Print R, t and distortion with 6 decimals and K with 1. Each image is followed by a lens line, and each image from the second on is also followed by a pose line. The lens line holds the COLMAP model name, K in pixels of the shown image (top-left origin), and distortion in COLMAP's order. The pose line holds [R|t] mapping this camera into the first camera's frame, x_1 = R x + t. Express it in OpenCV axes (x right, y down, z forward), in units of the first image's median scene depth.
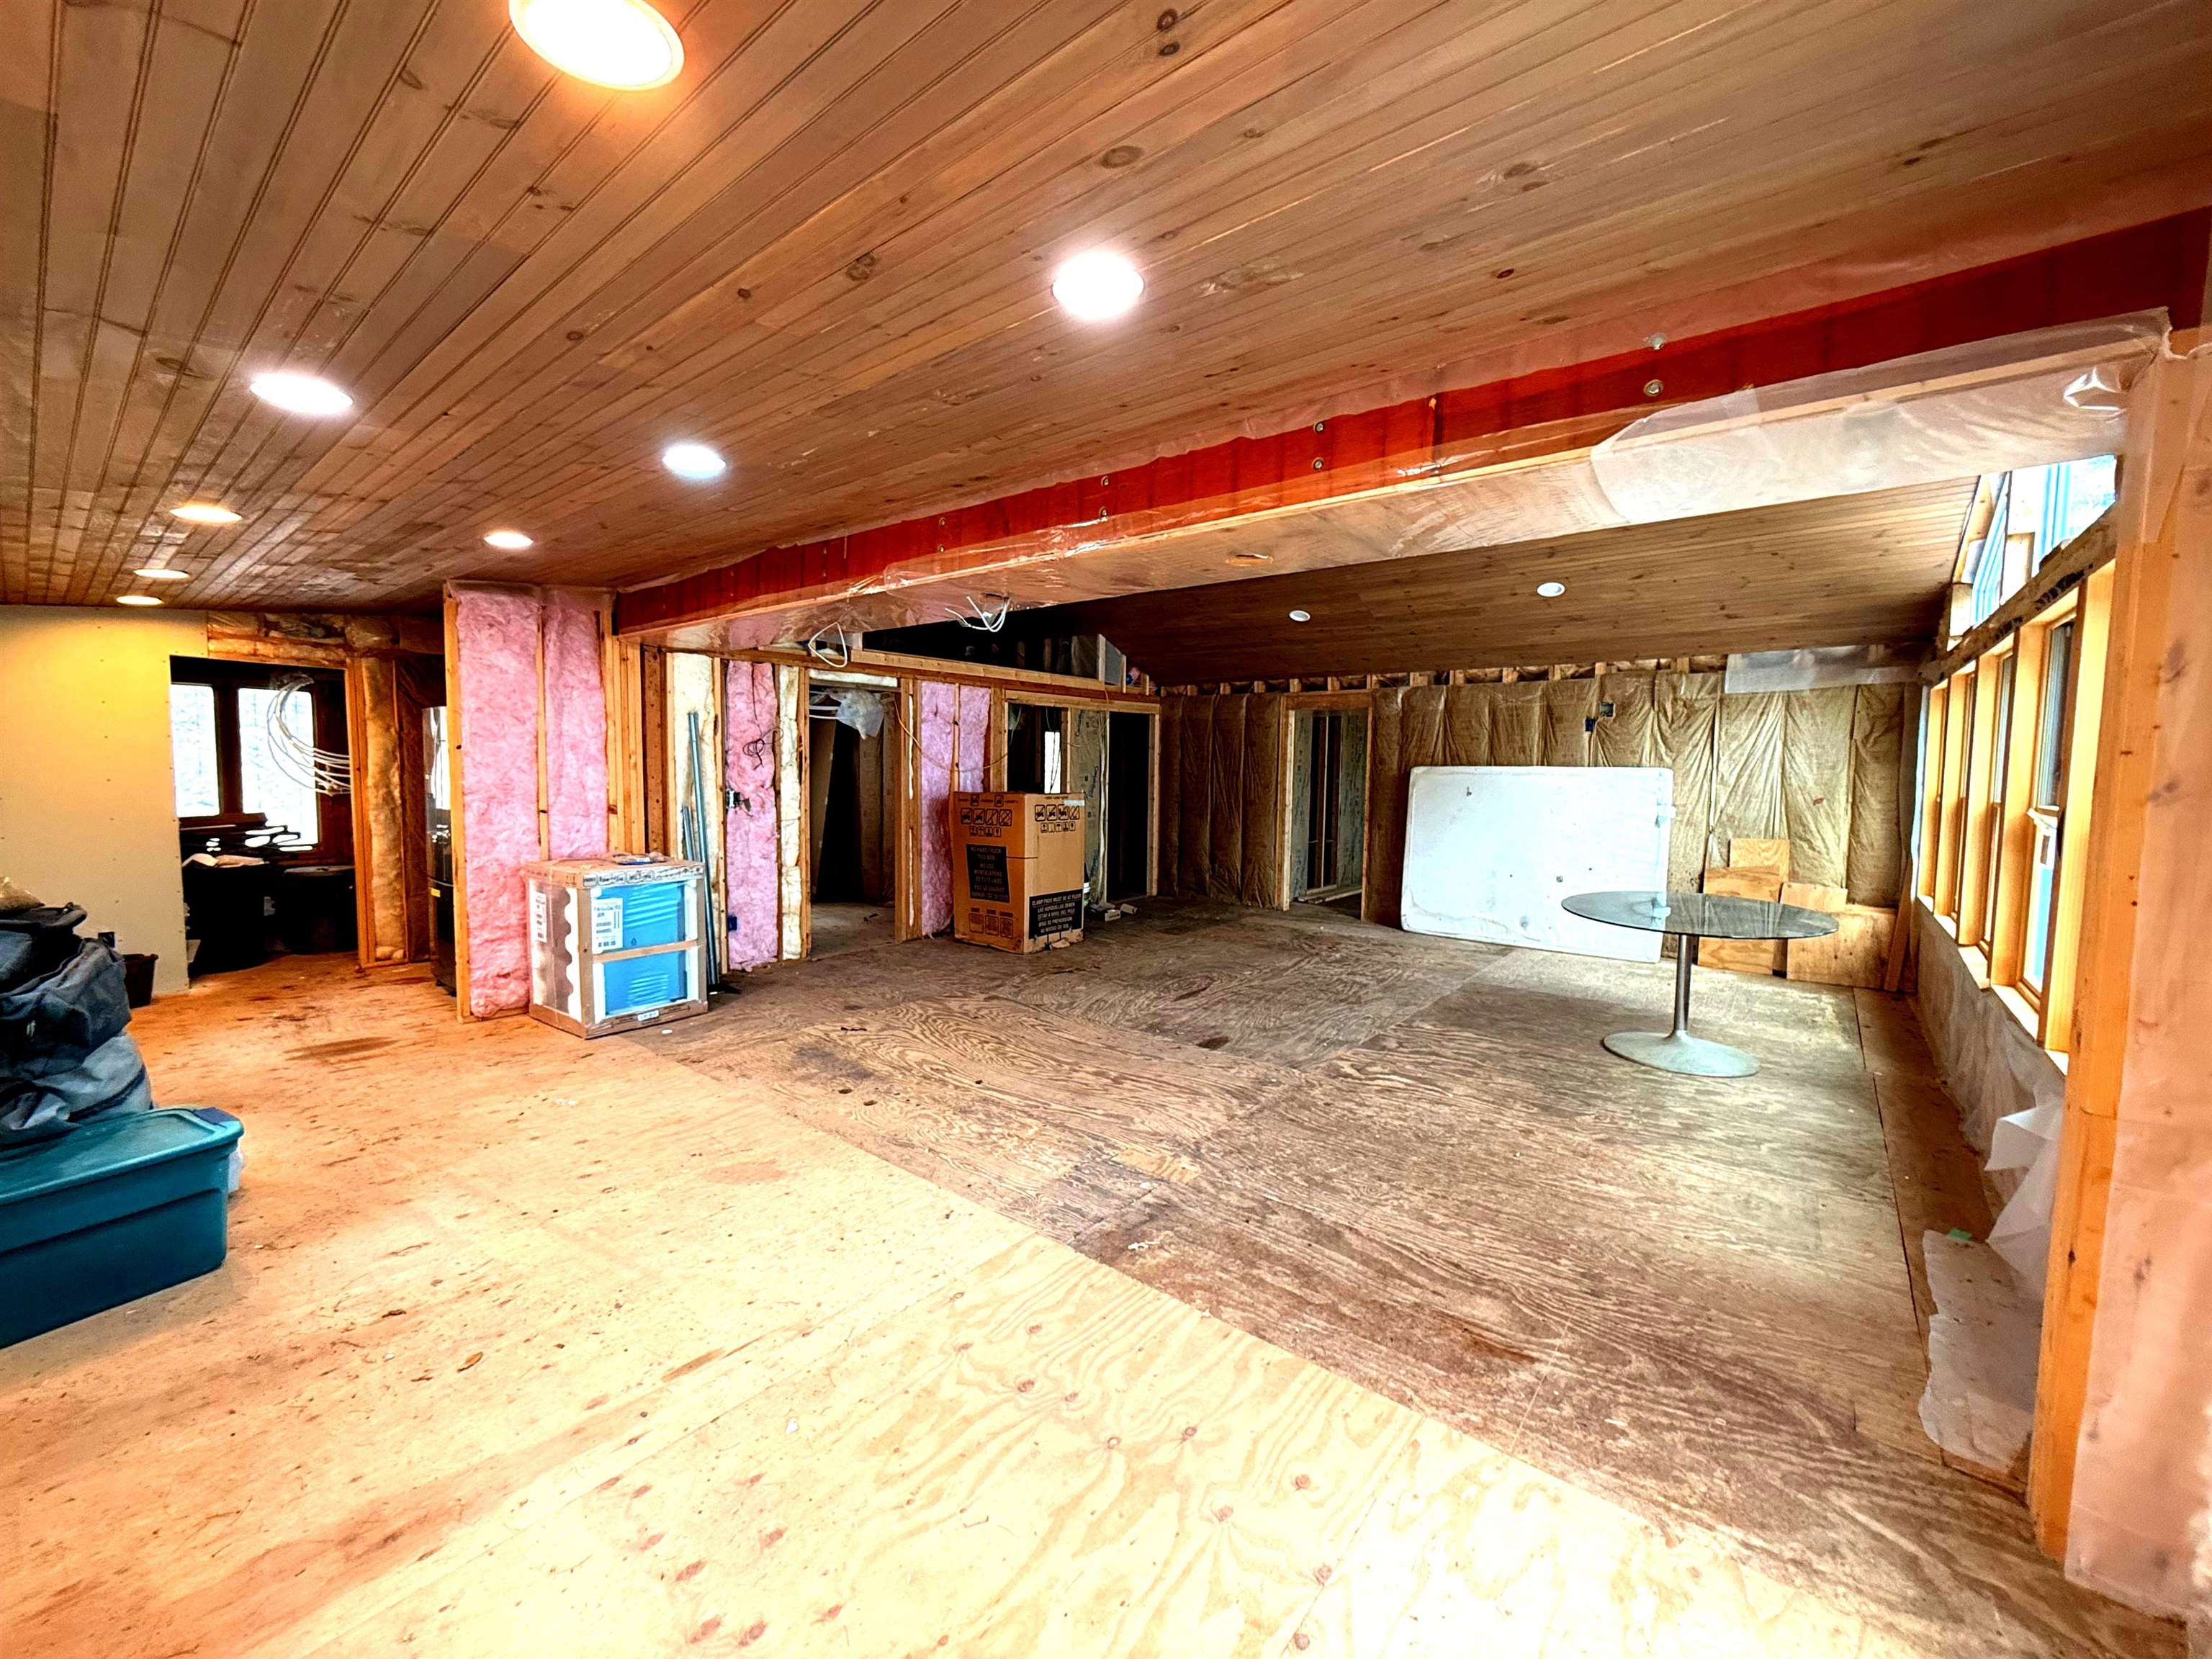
lens RADIAL K [[882.6, 0, 1109.9], [0, 882.6, 827.5], [0, 0, 1]] dist [-0.001996, 0.000387]
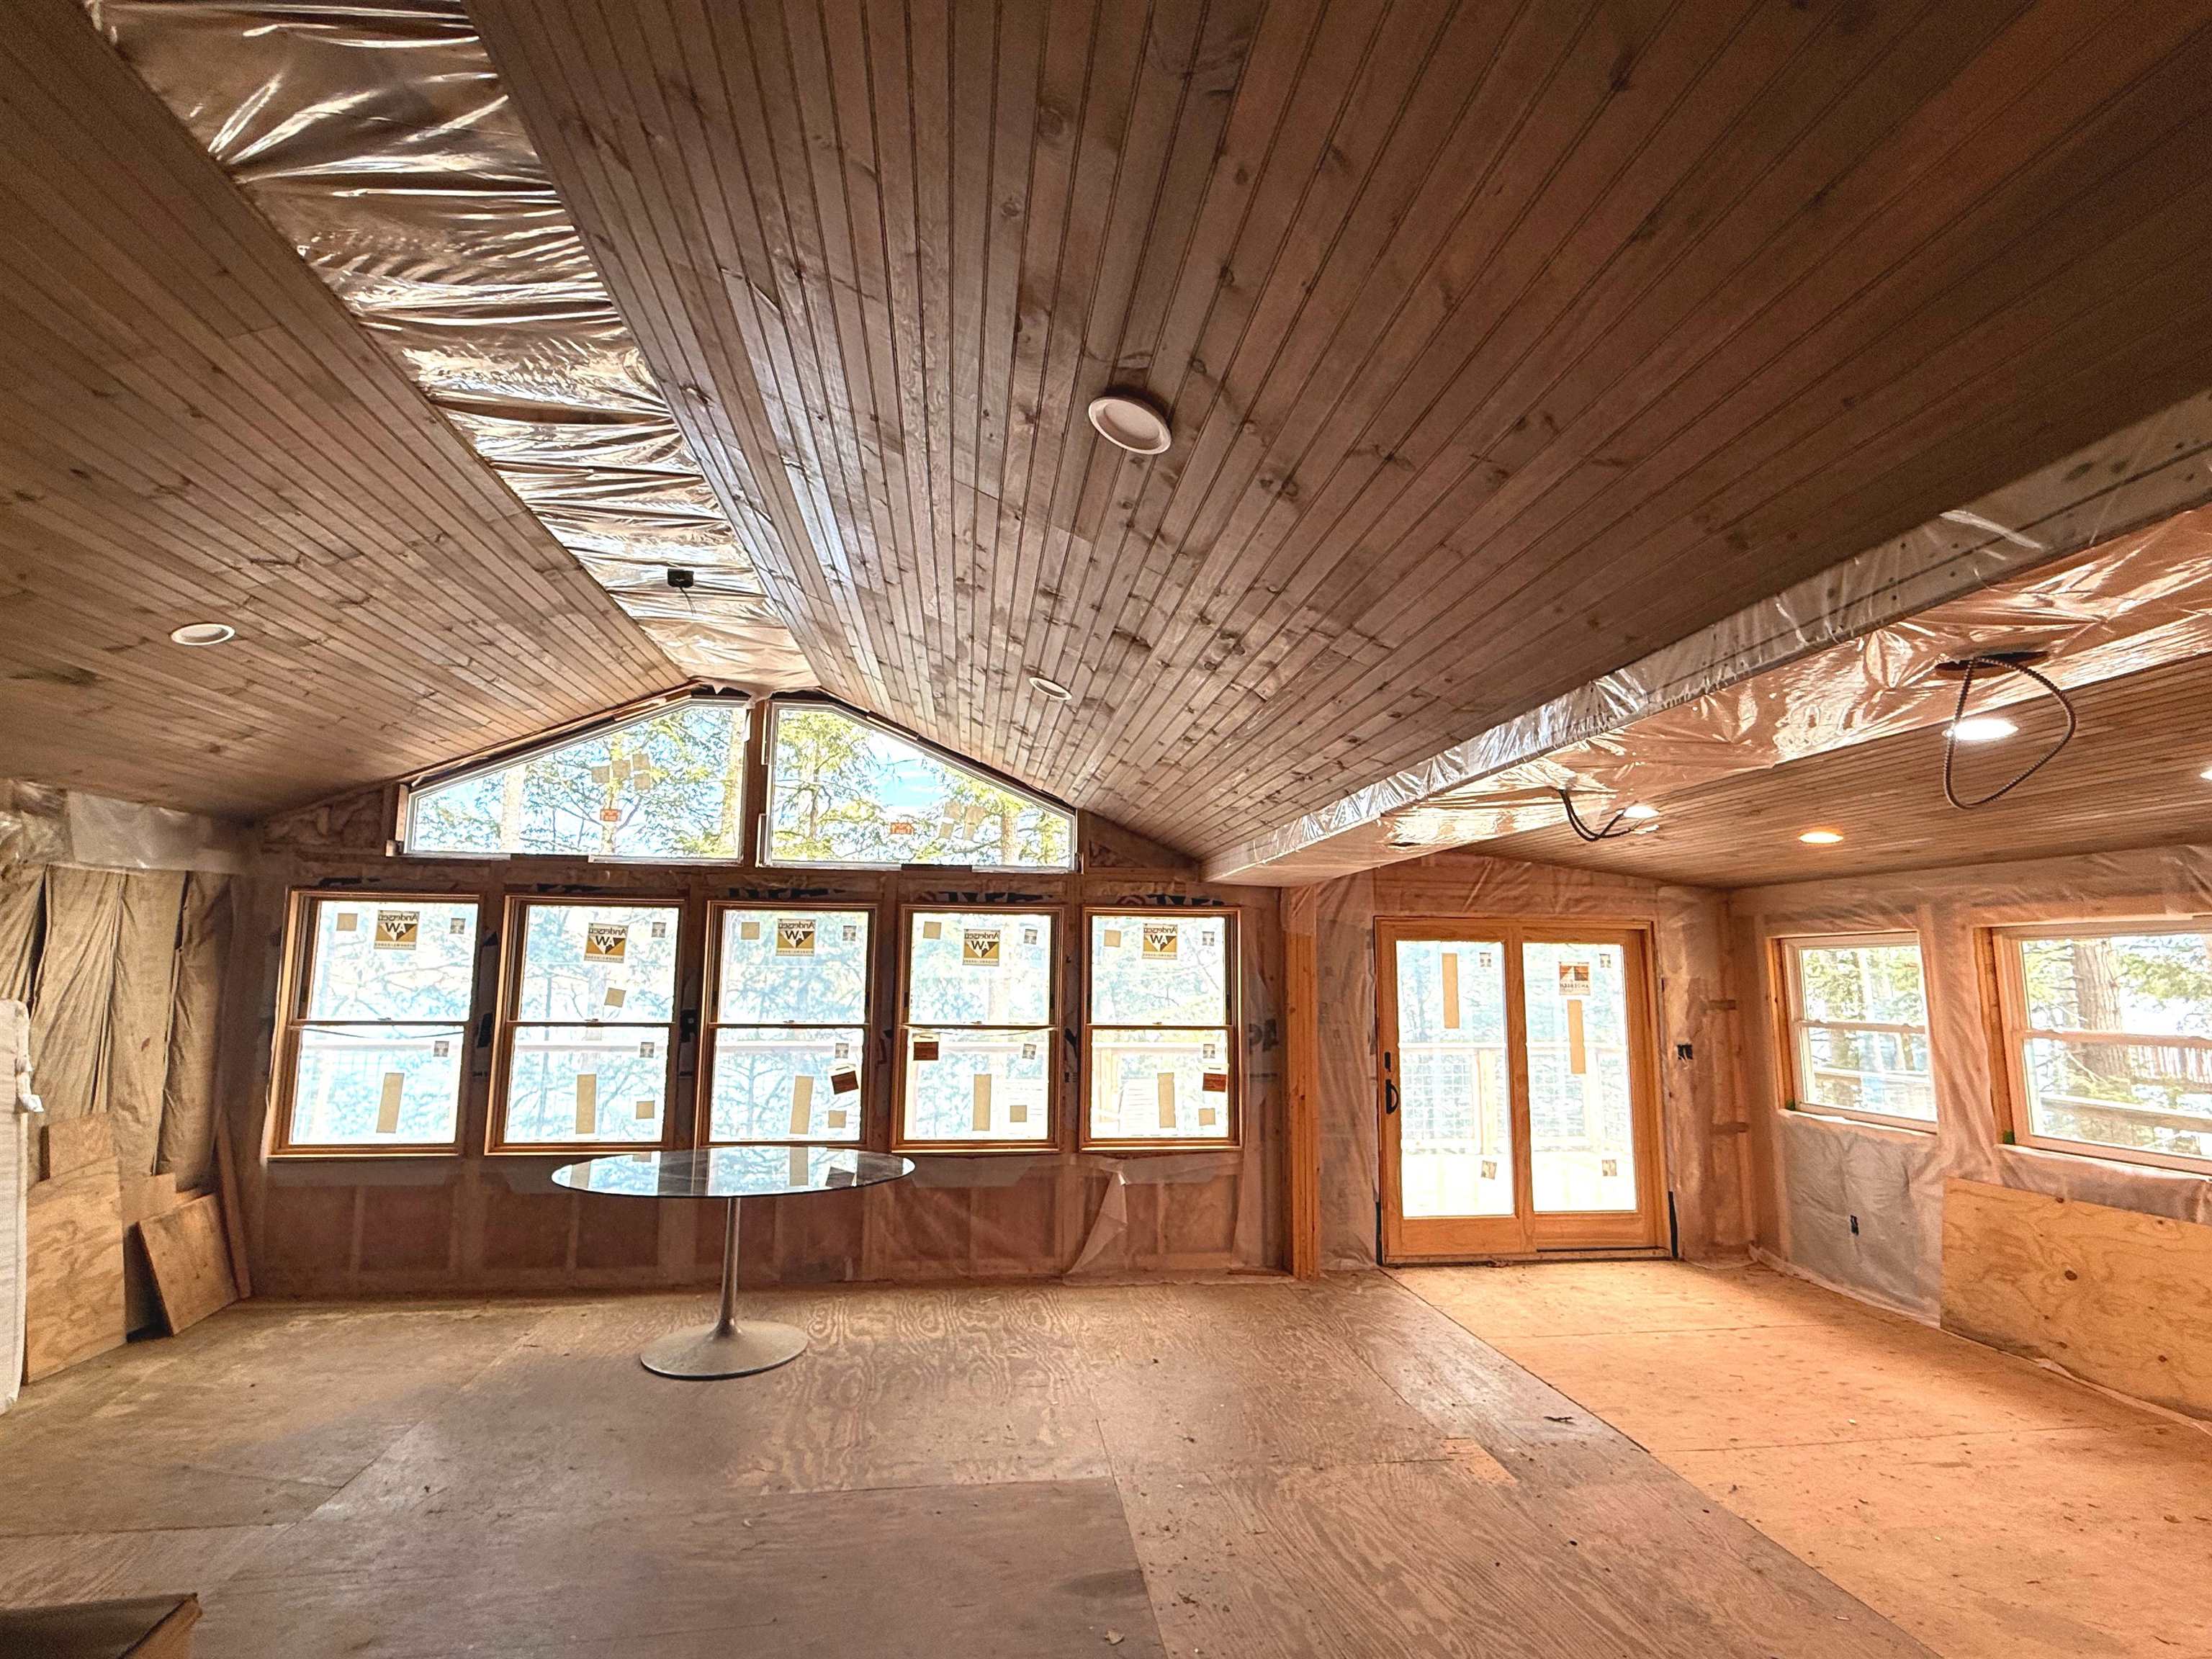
lens RADIAL K [[1025.8, 0, 1118.0], [0, 1025.8, 840.5], [0, 0, 1]] dist [-0.001920, 0.000078]
pose [[-0.725554, 0.076511, 0.683899, -0.240280], [0.029195, 0.996328, -0.080491, -0.099287], [-0.687546, -0.038434, -0.725123, 1.087294]]
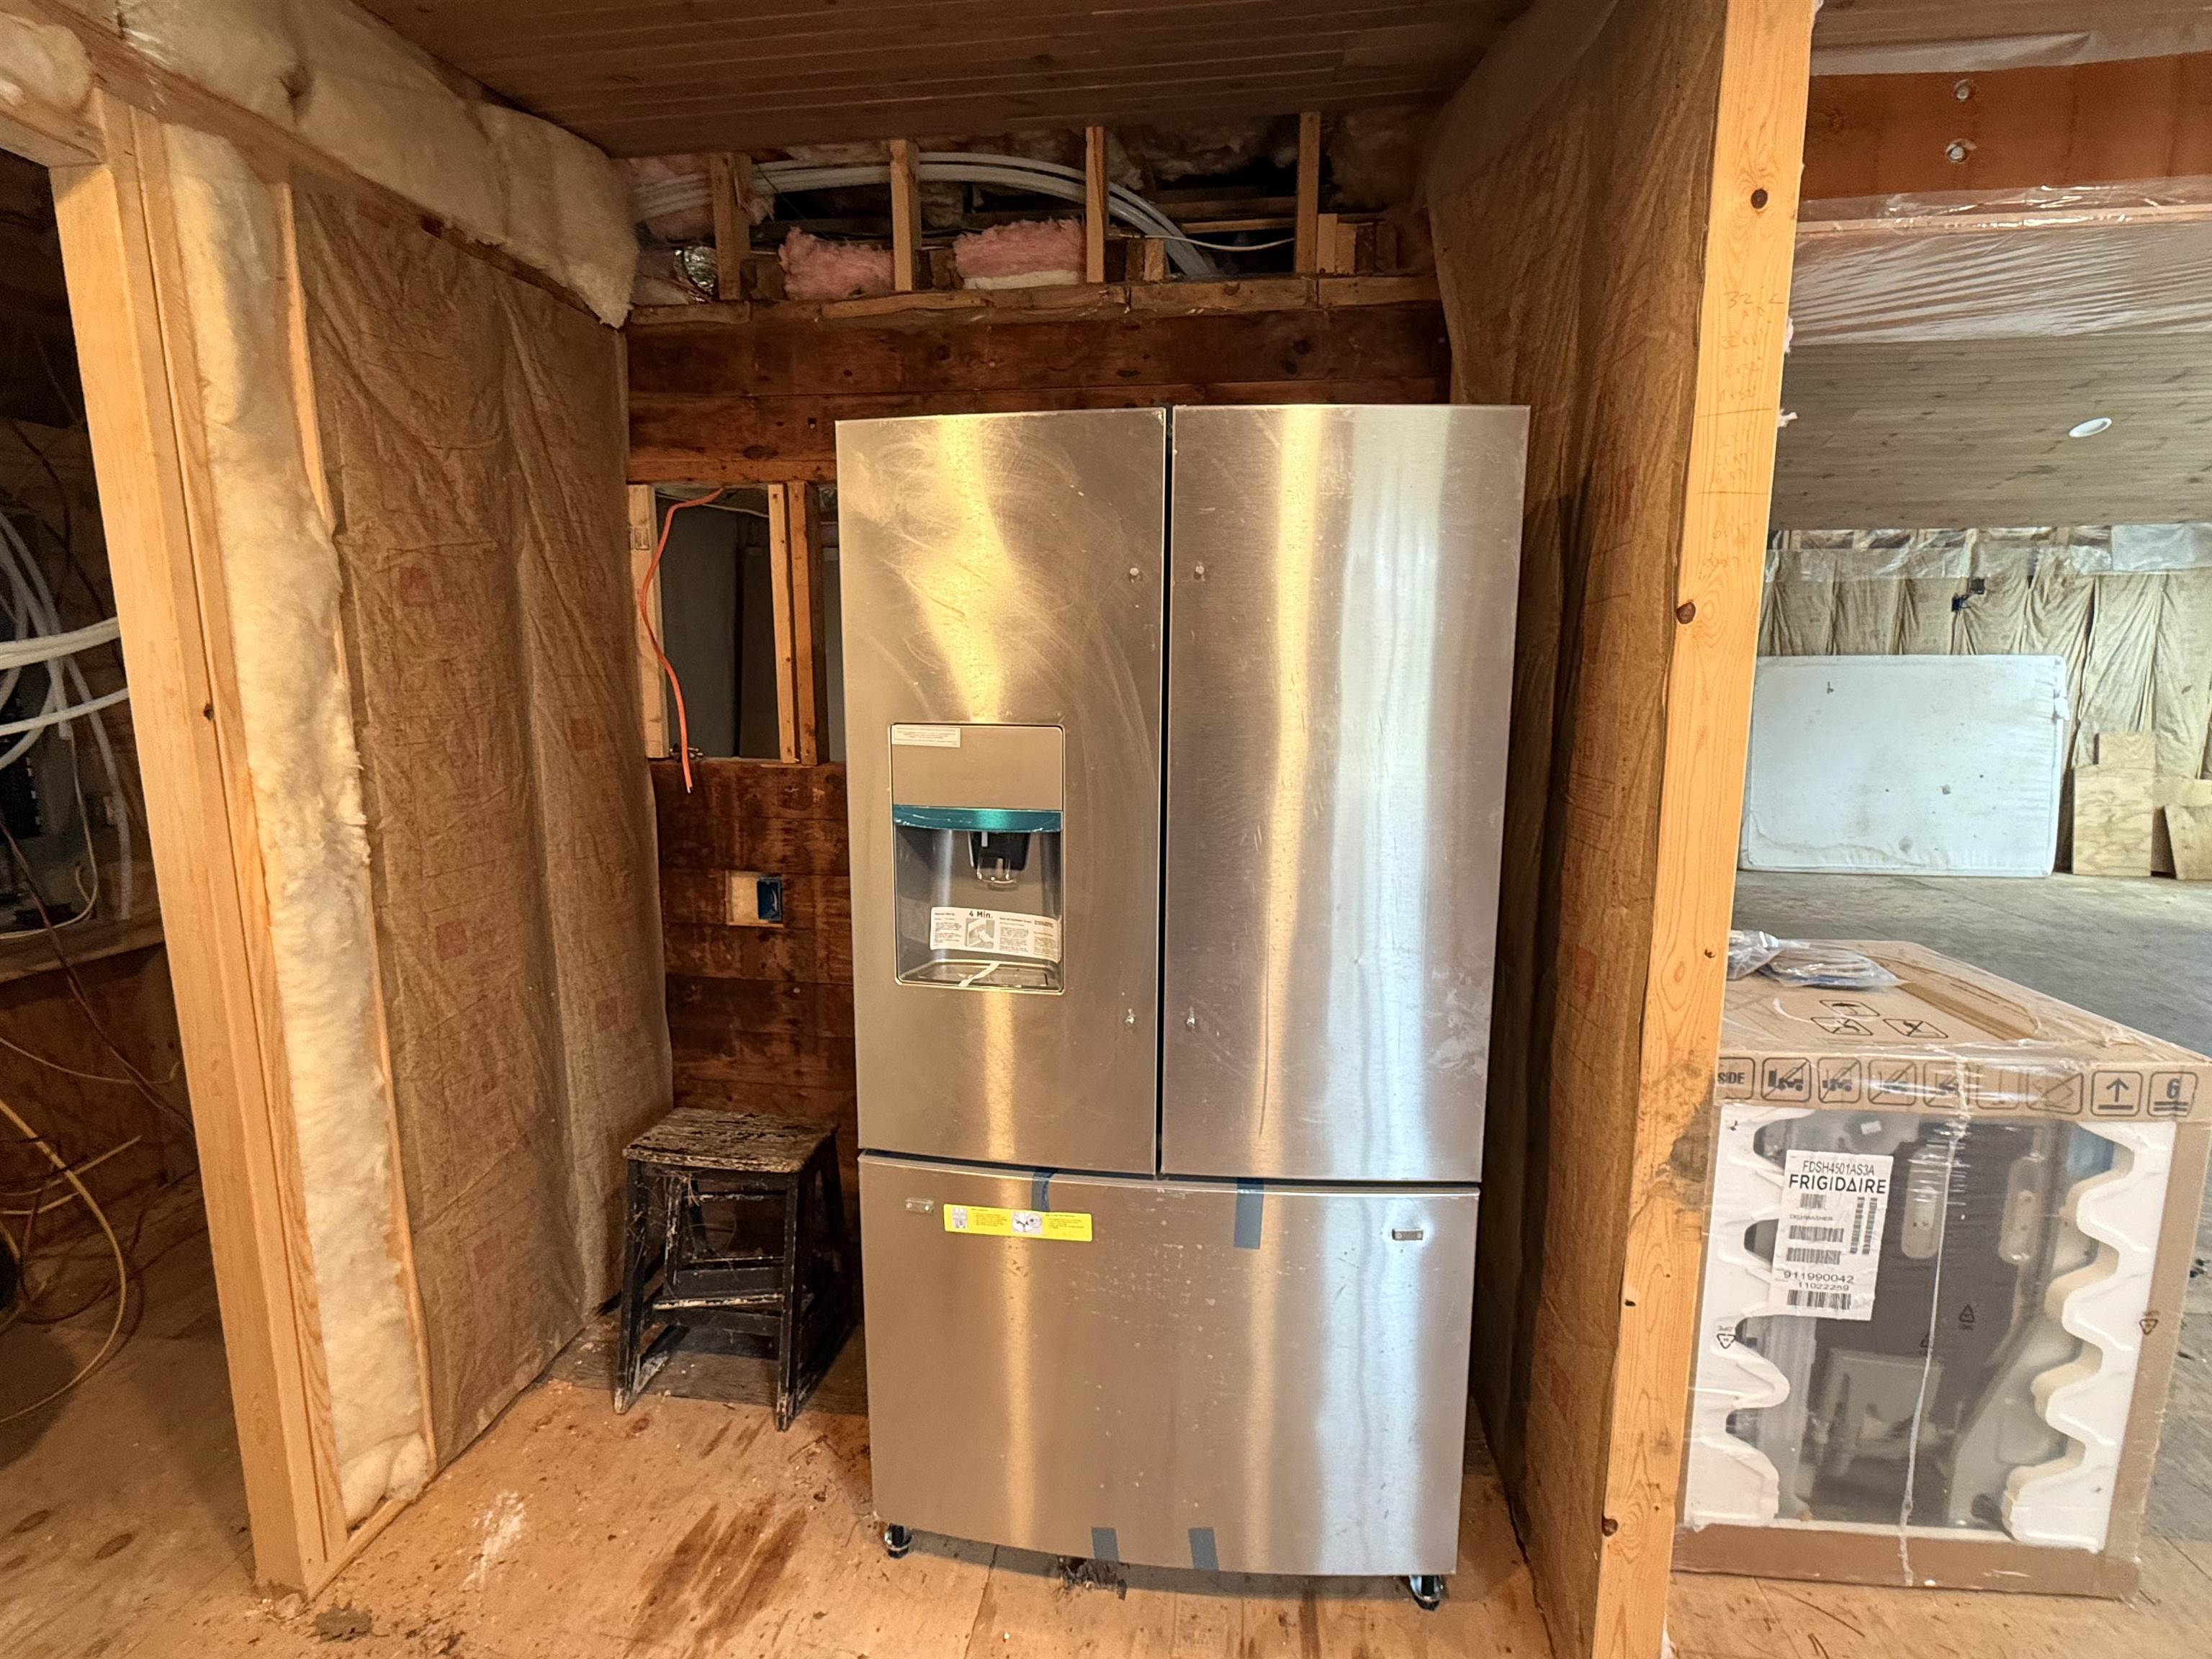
lens RADIAL K [[1025.8, 0, 1101.4], [0, 1025.8, 829.9], [0, 0, 1]] dist [-0.001920, 0.000078]
pose [[0.853141, -0.096007, 0.512771, -0.782494], [0.047426, 0.993123, 0.107038, -0.053891], [-0.519521, -0.067000, 0.851827, 0.676531]]
